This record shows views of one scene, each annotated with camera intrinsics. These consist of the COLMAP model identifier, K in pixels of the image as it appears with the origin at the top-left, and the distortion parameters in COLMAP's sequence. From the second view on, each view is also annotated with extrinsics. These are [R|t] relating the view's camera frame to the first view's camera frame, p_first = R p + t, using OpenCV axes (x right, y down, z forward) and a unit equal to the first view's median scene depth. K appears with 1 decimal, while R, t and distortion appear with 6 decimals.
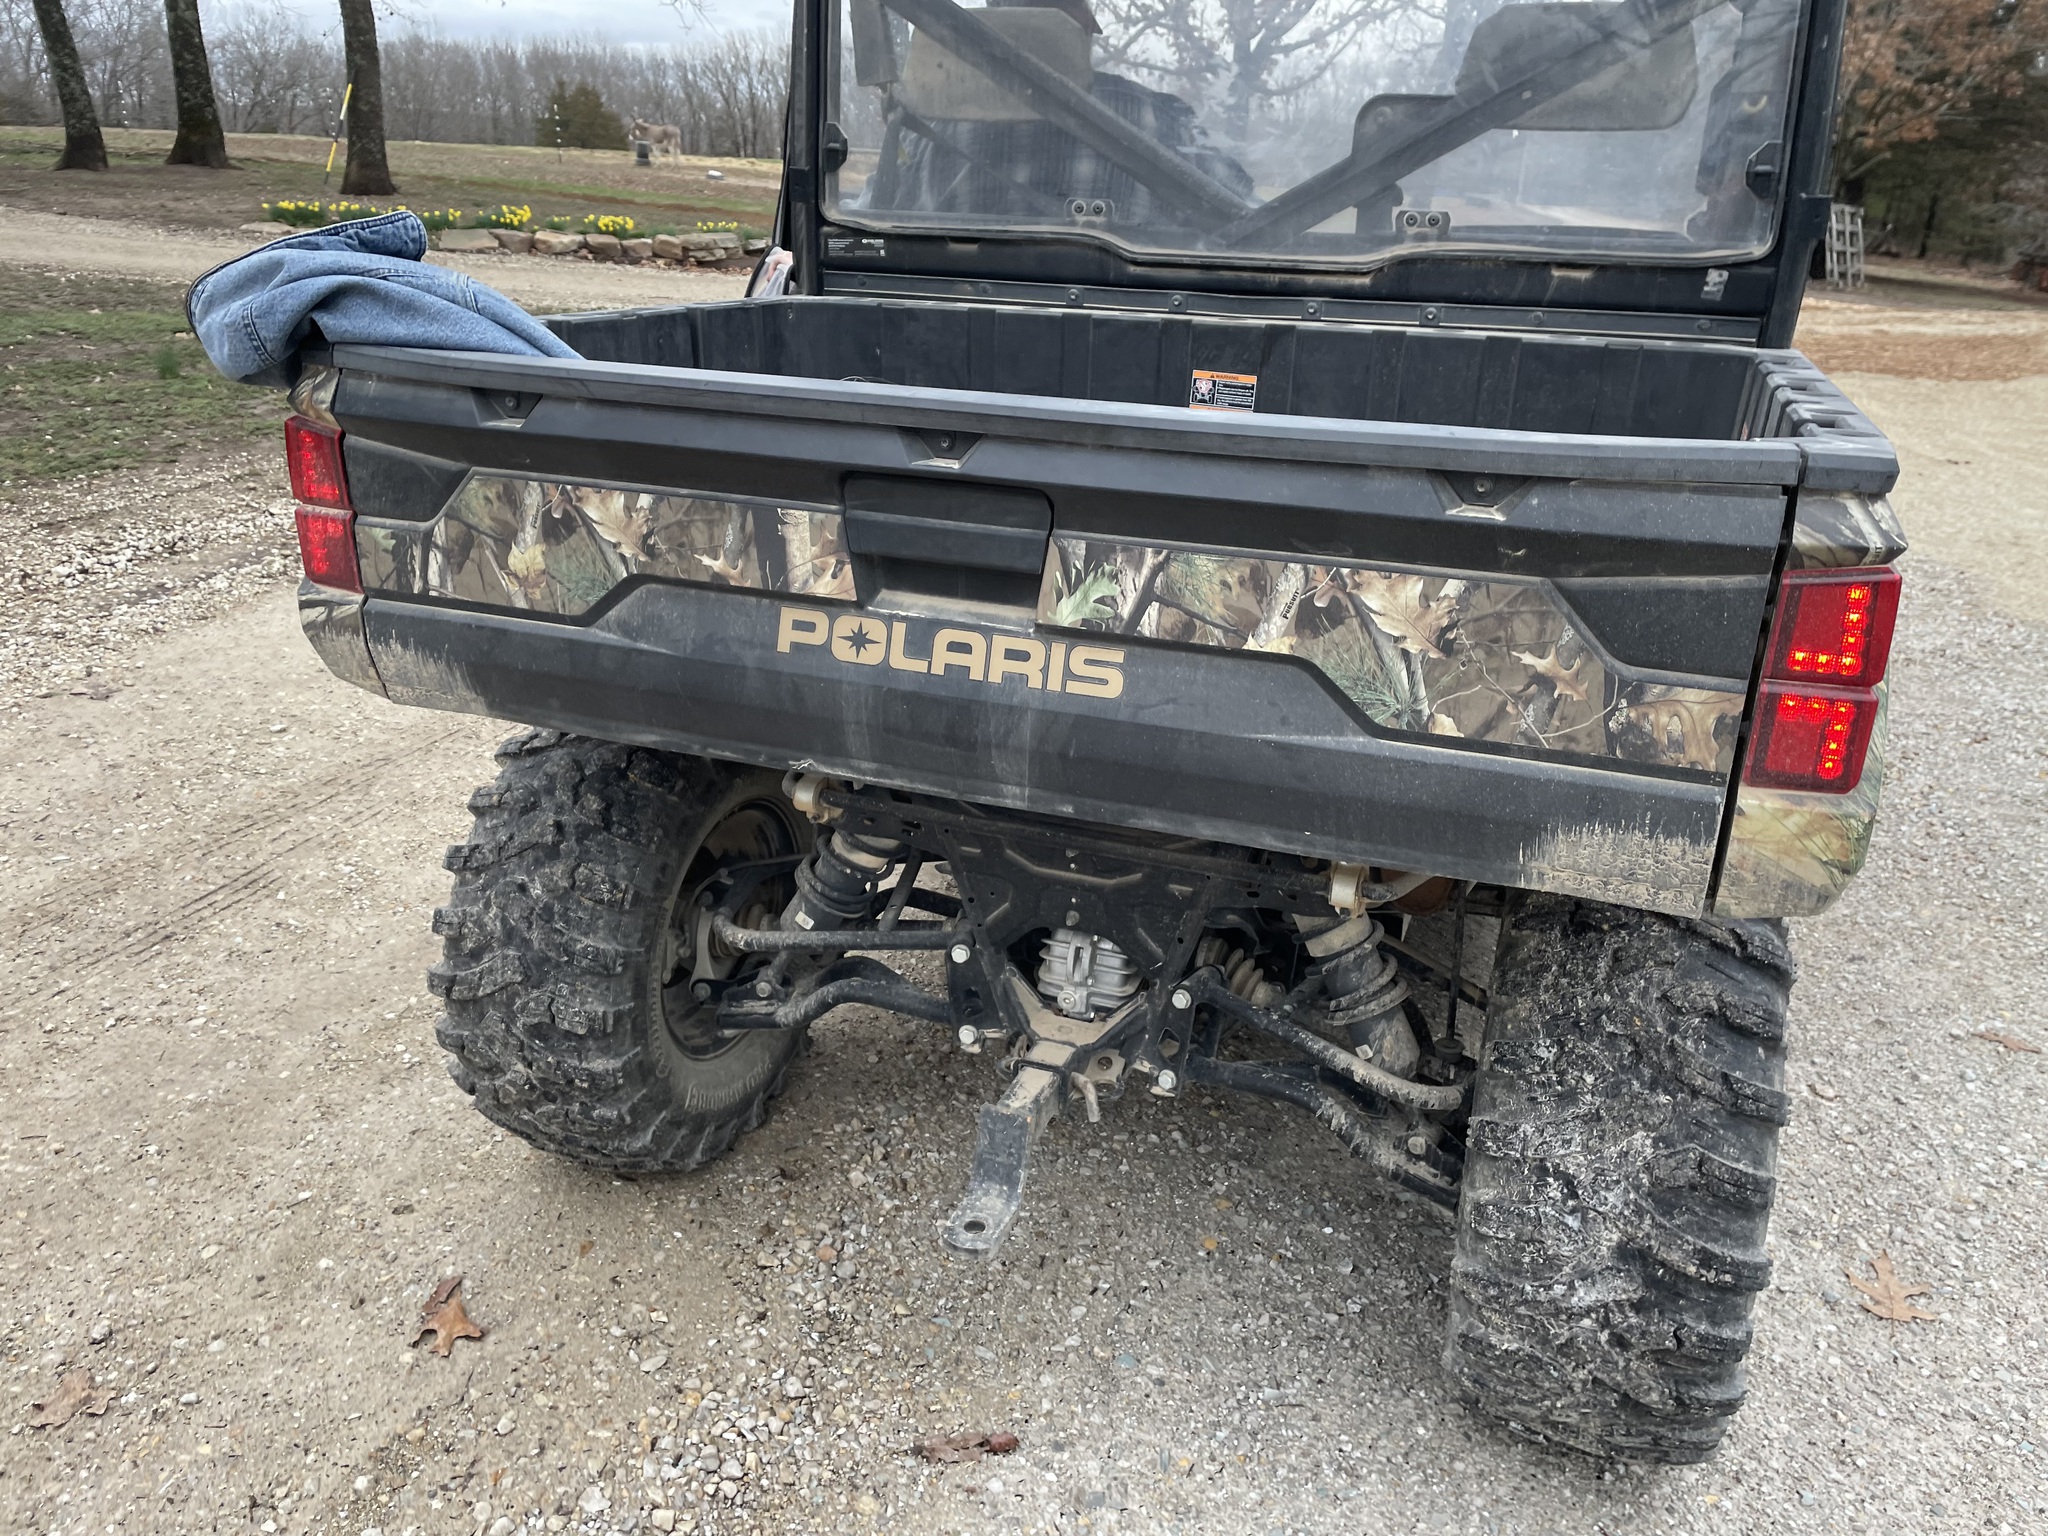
lens RADIAL K [[1526.0, 0, 1020.0], [0, 1526.0, 764.5], [0, 0, 1]] dist [0.102575, -0.139315]
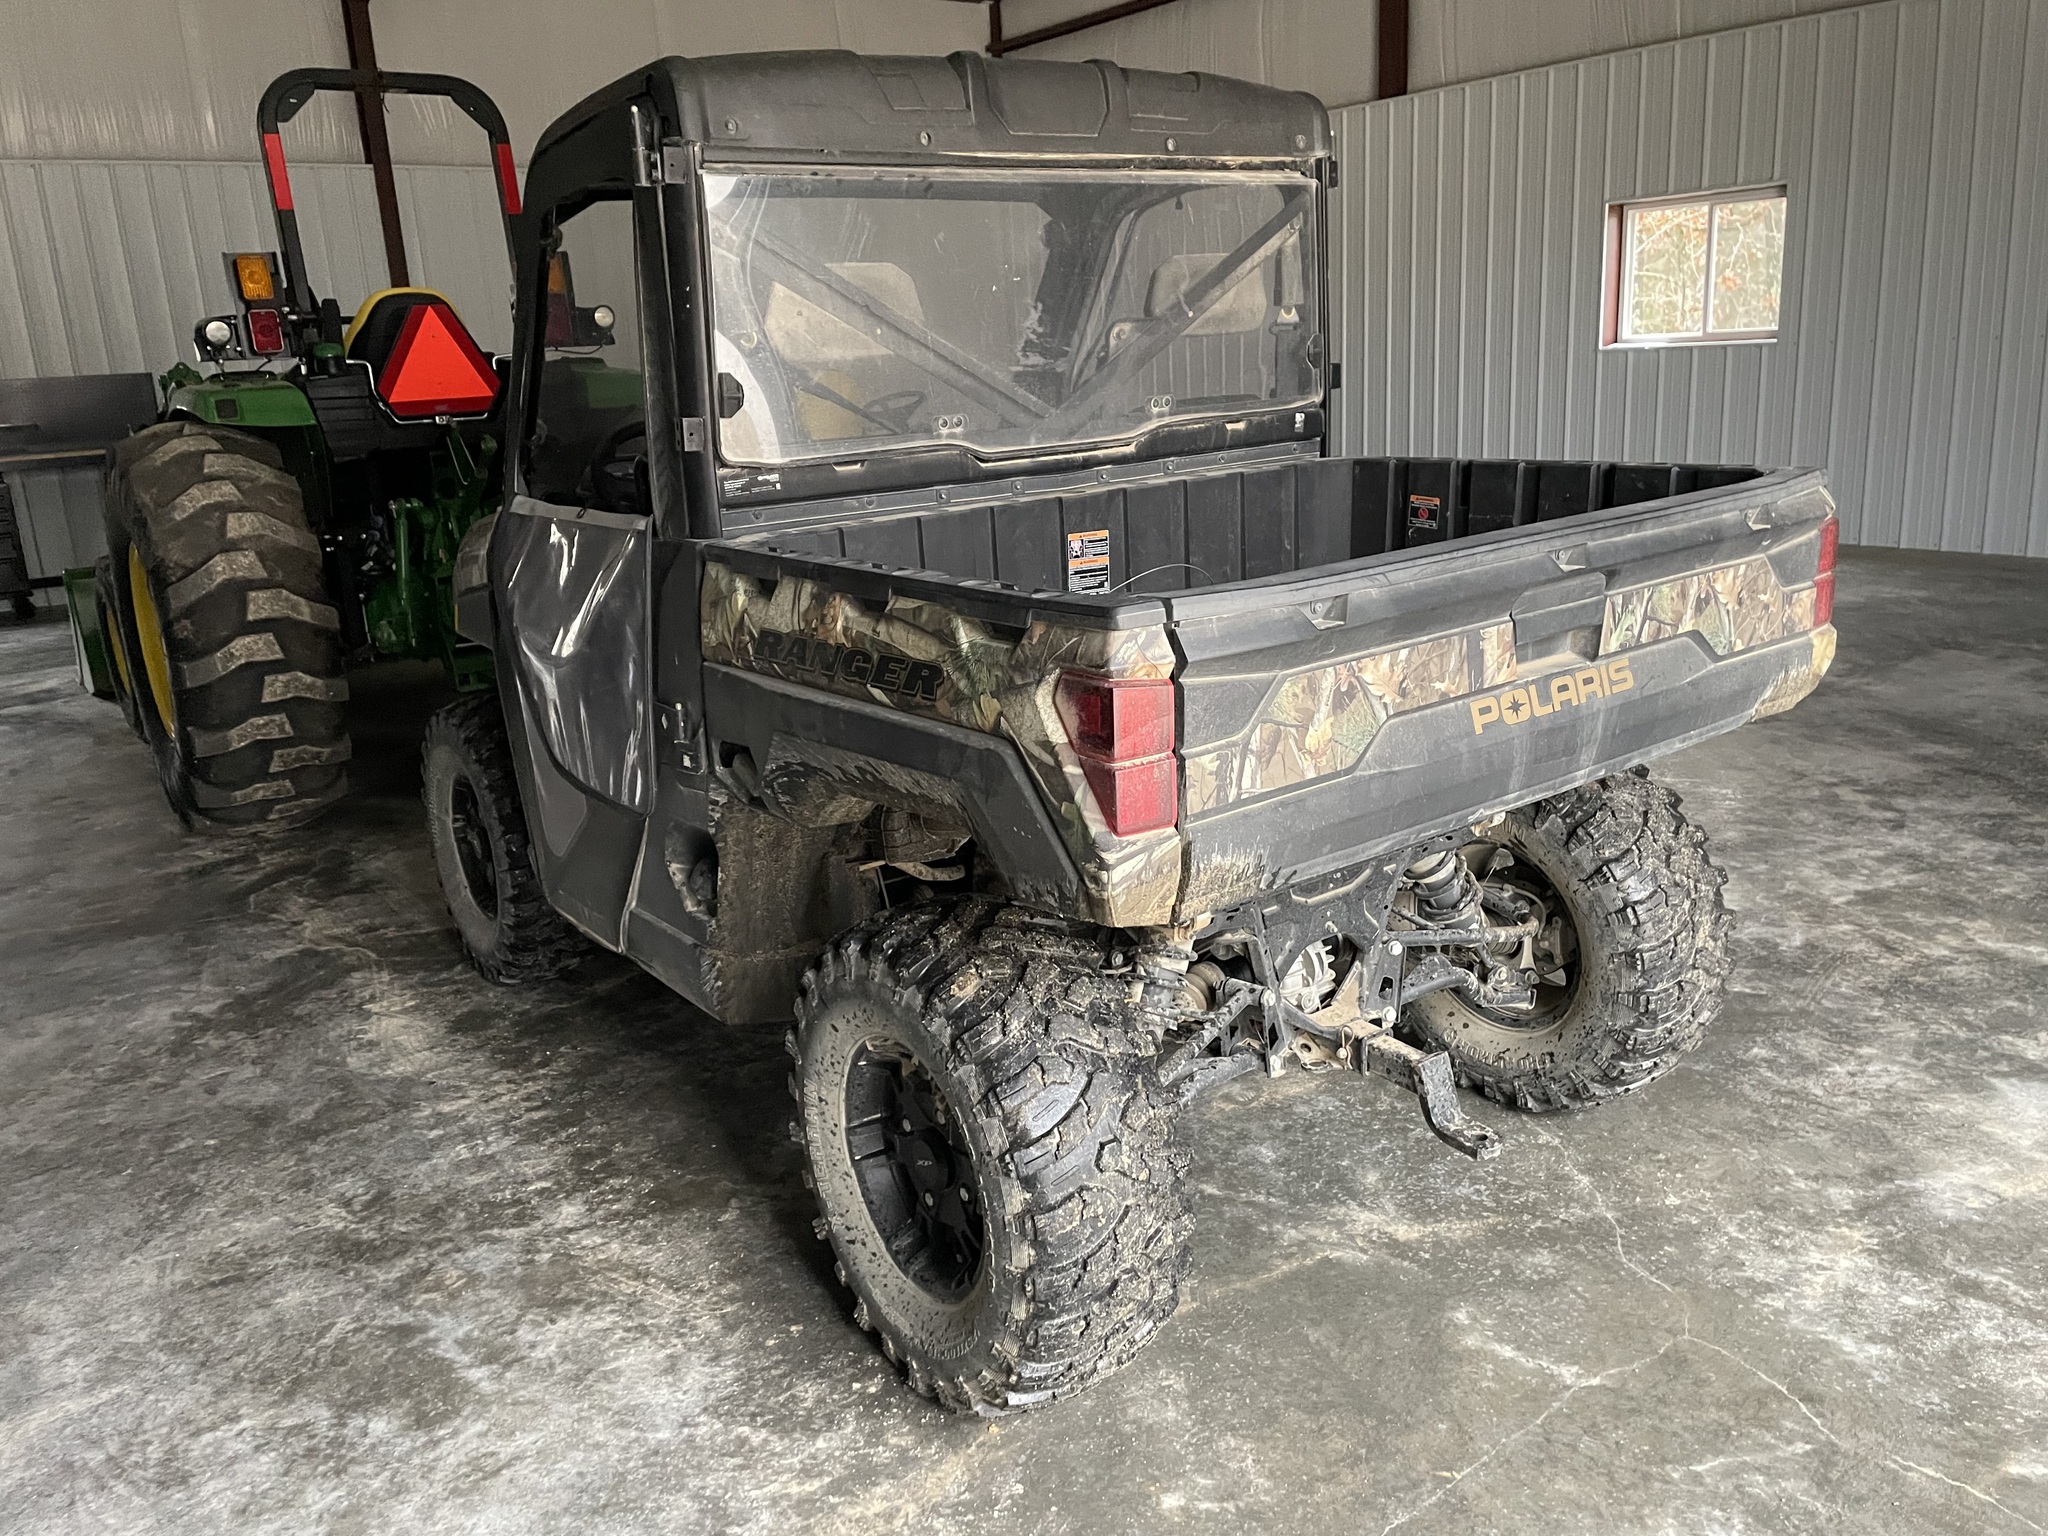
lens RADIAL K [[1553.4, 0, 1017.6], [0, 1553.4, 756.2], [0, 0, 1]] dist [0.105839, -0.151072]
pose [[0.541332, -0.279142, 0.793120, -1.336244], [0.362559, 0.928576, 0.079357, -0.282738], [-0.758624, 0.244594, 0.603873, 0.430343]]
